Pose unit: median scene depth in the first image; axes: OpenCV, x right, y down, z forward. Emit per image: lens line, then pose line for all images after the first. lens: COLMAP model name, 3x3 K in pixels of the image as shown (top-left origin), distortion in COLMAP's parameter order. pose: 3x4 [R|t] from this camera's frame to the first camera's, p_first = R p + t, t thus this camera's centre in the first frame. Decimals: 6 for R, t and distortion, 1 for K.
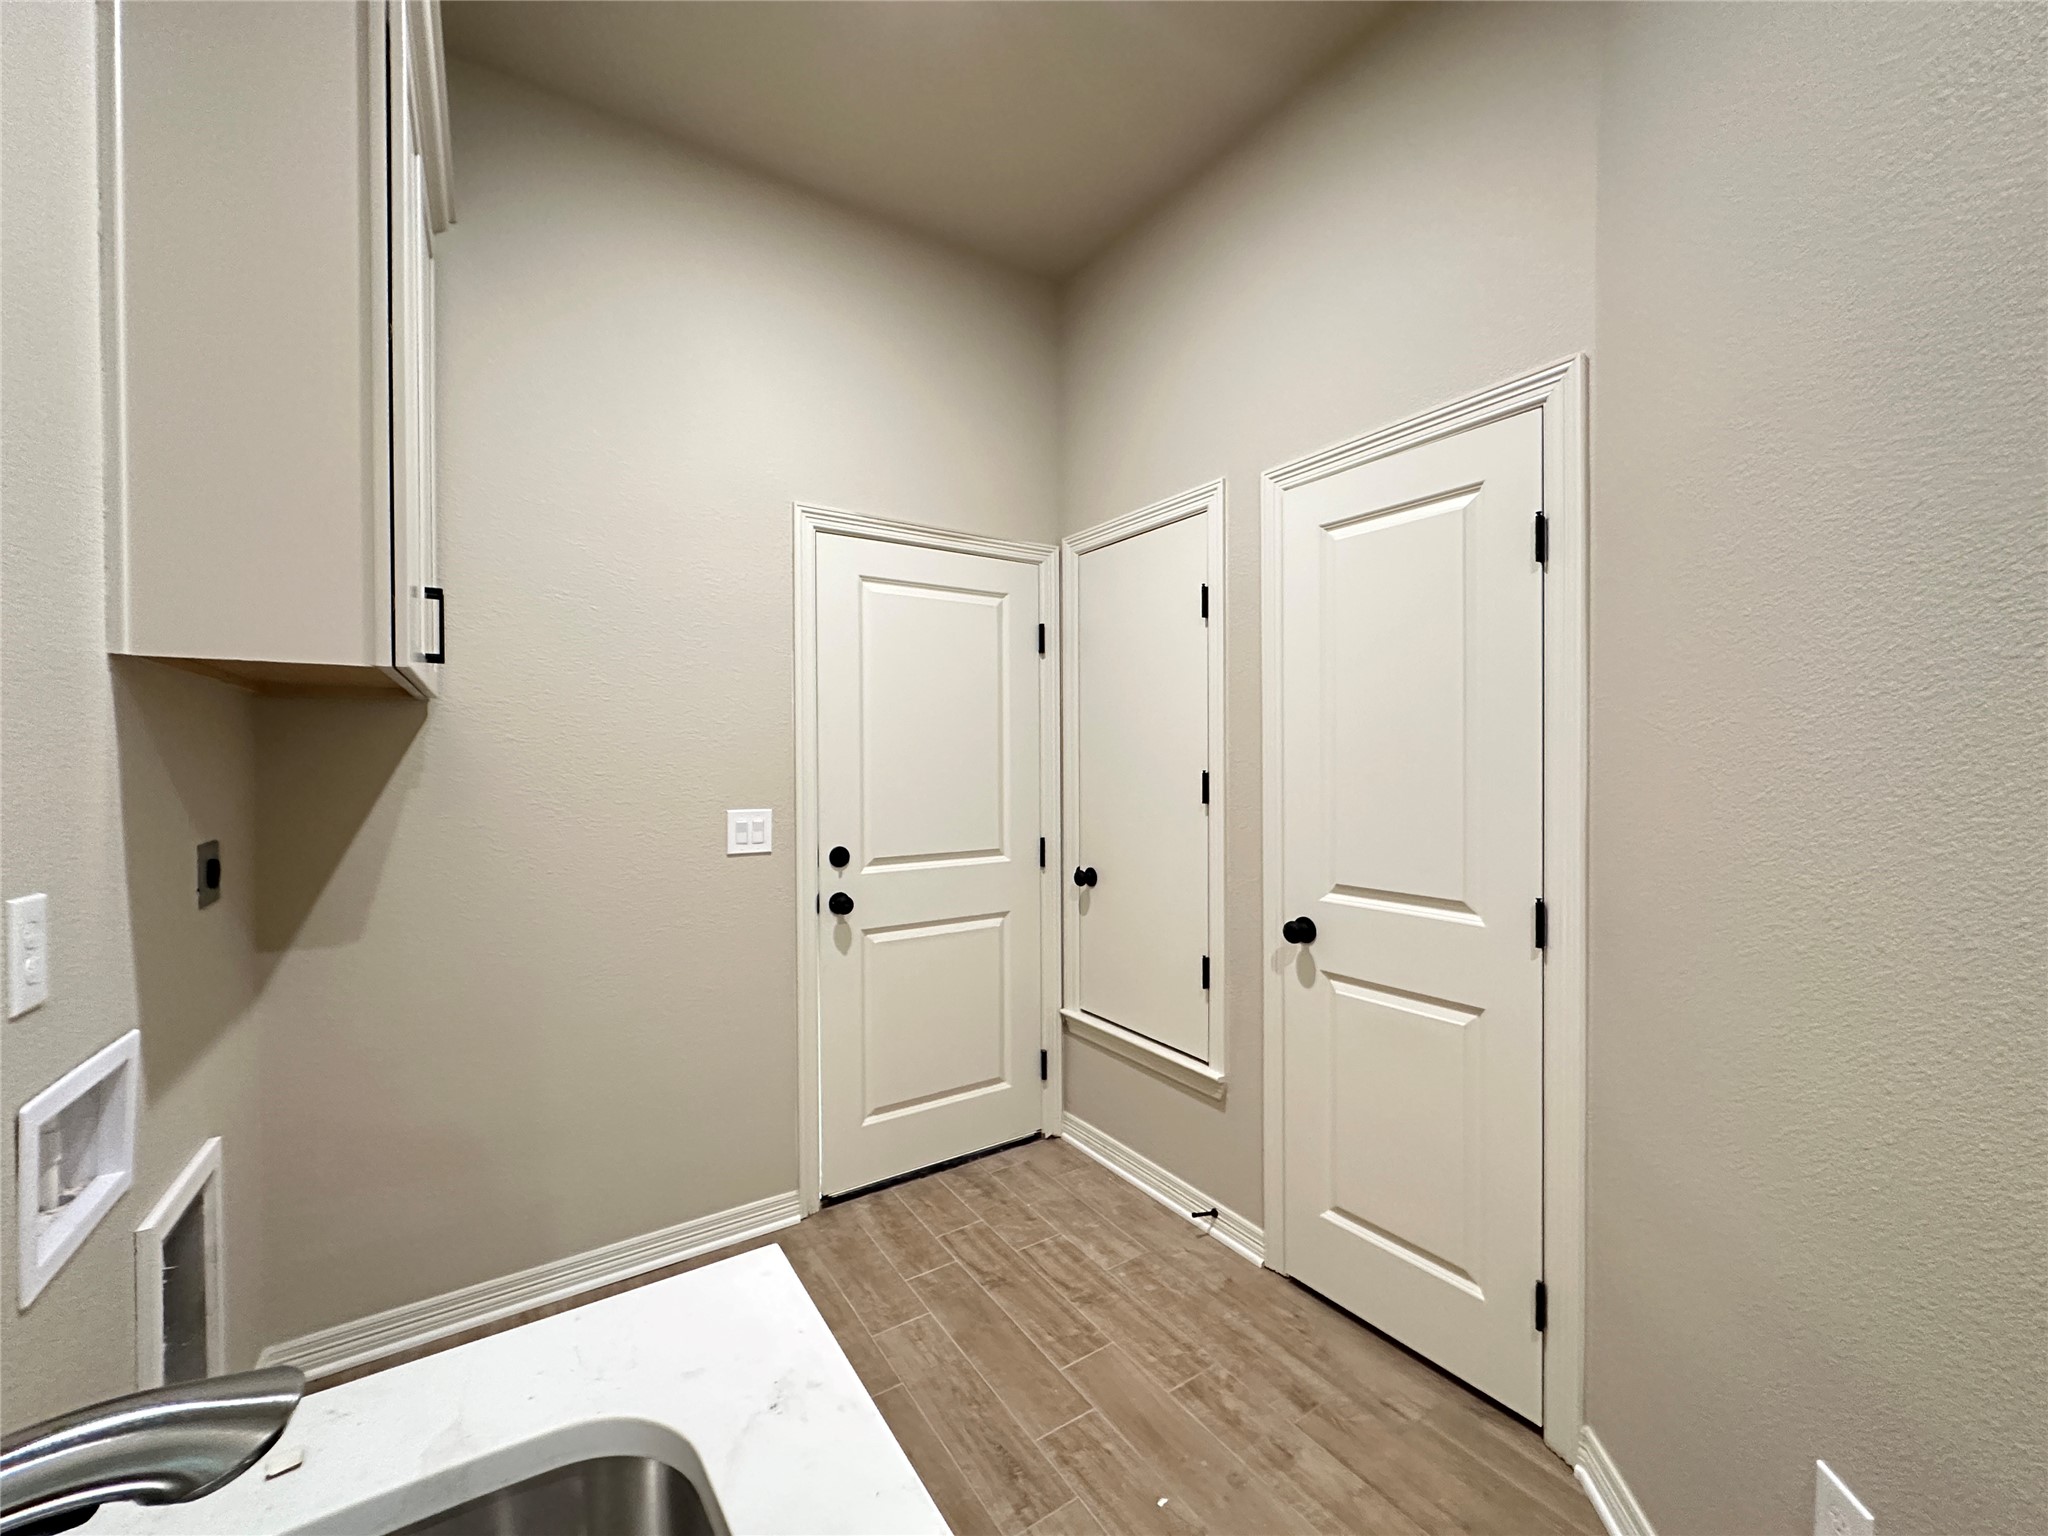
lens RADIAL K [[816.6, 0, 1021.0], [0, 816.6, 767.2], [0, 0, 1]] dist [-0.003769, 0.001027]
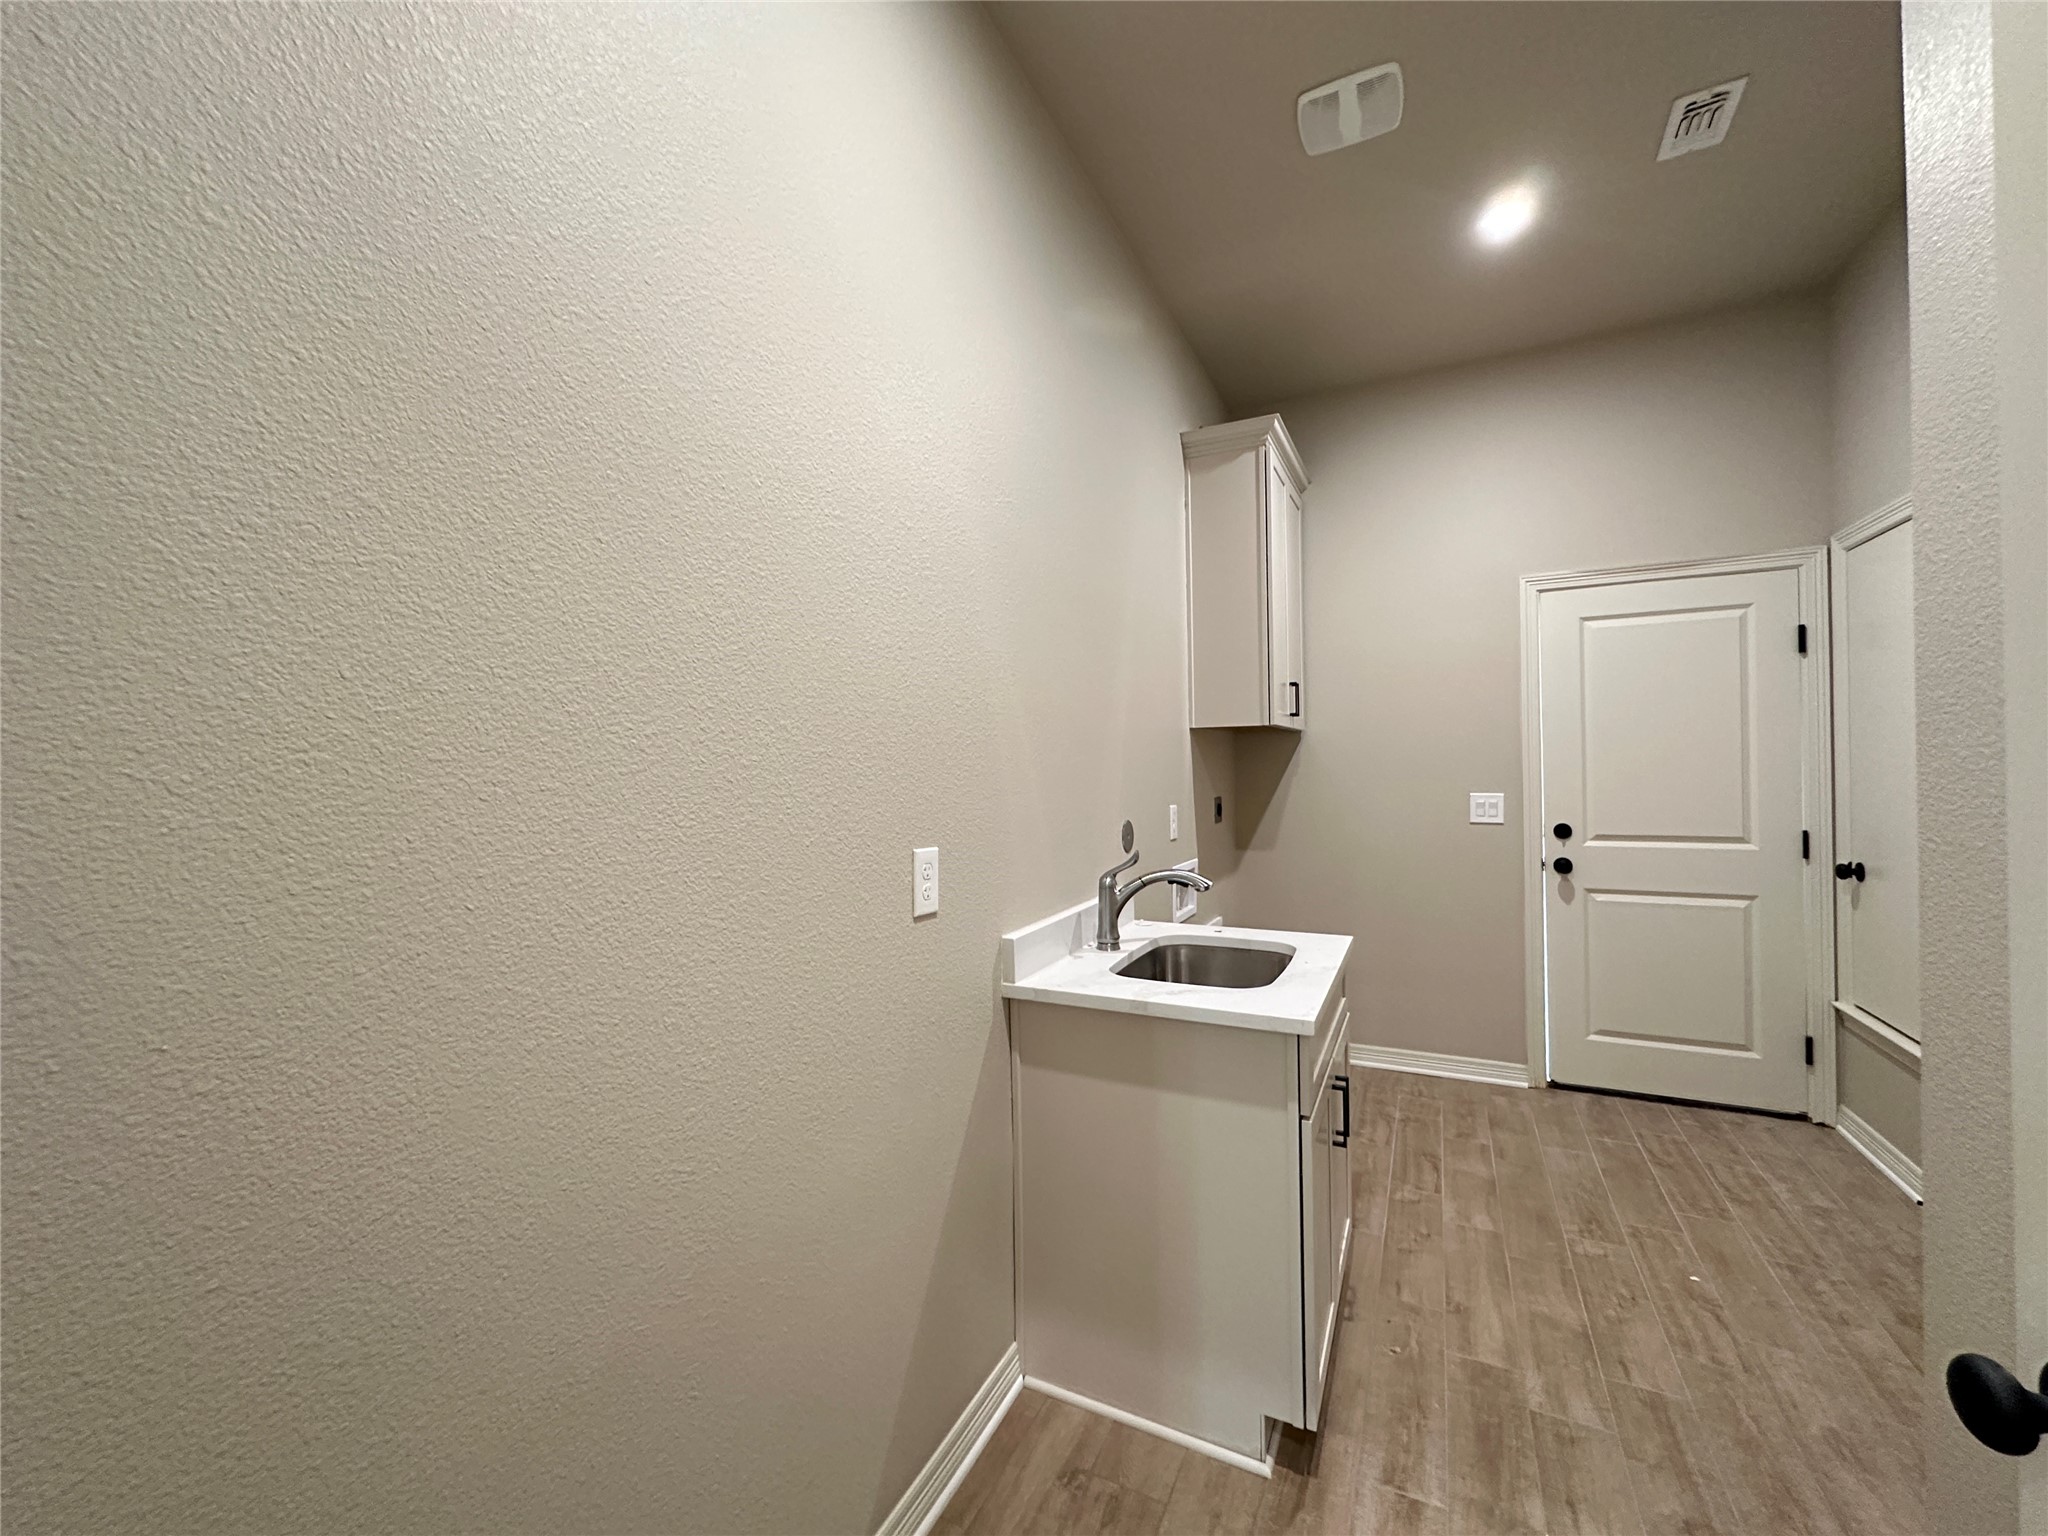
lens RADIAL K [[816.6, 0, 1020.8], [0, 816.6, 766.5], [0, 0, 1]] dist [-0.003769, 0.001027]
pose [[0.496675, -0.005085, -0.867922, 0.488697], [0.007020, 0.999974, -0.001841, -0.000030], [0.867908, -0.005178, 0.496698, -0.428234]]
